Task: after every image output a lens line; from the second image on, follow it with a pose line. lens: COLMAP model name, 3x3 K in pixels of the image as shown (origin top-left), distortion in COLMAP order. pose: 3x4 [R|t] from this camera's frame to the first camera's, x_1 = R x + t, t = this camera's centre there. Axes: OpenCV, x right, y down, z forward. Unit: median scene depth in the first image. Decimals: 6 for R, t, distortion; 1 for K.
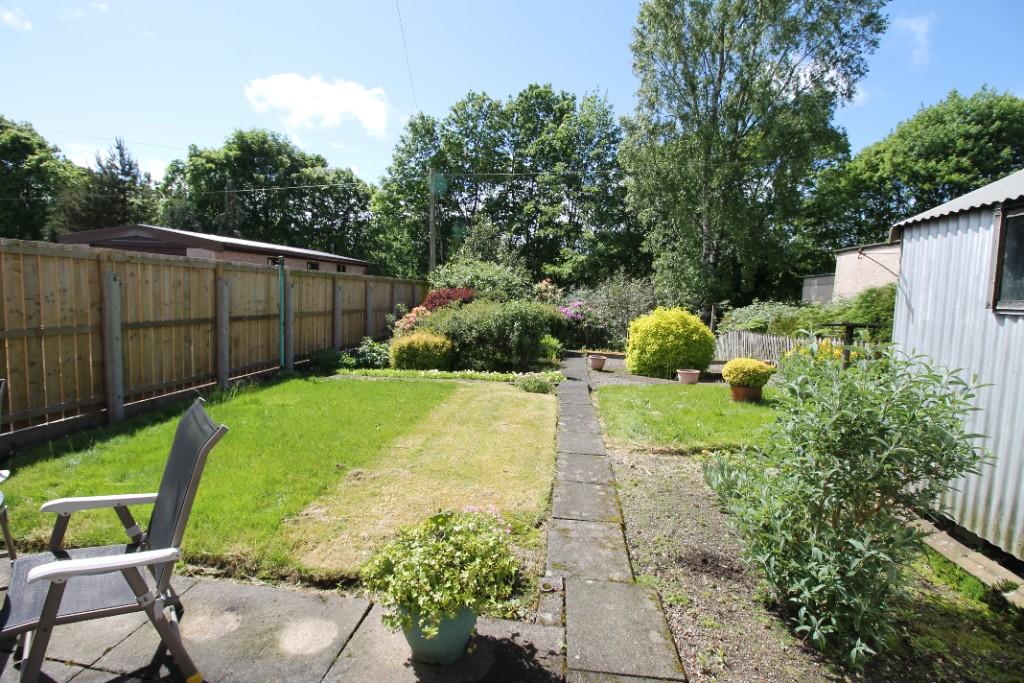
lens RADIAL K [[471.3, 0, 510.9], [0, 471.3, 335.2], [0, 0, 1]] dist [-0.021008, -0.000300]
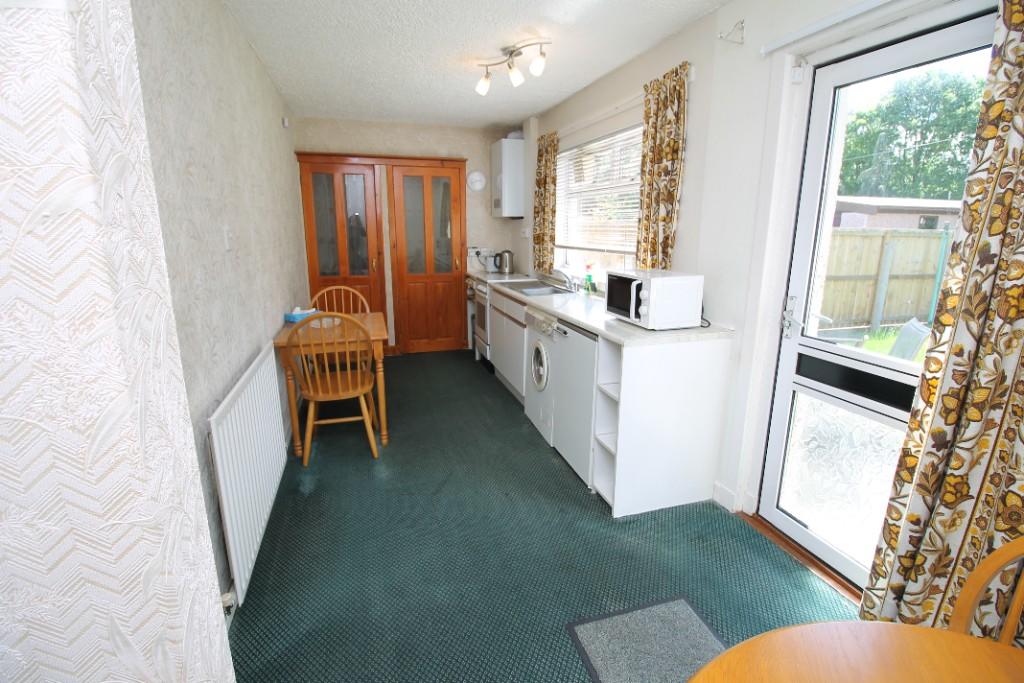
lens RADIAL K [[471.3, 0, 511.4], [0, 471.3, 337.4], [0, 0, 1]] dist [-0.021008, -0.000300]
pose [[0.416779, 0.174837, -0.892035, 0.104871], [-0.069664, 0.984586, 0.160428, -0.004786], [0.906334, -0.004720, 0.422535, -0.423250]]
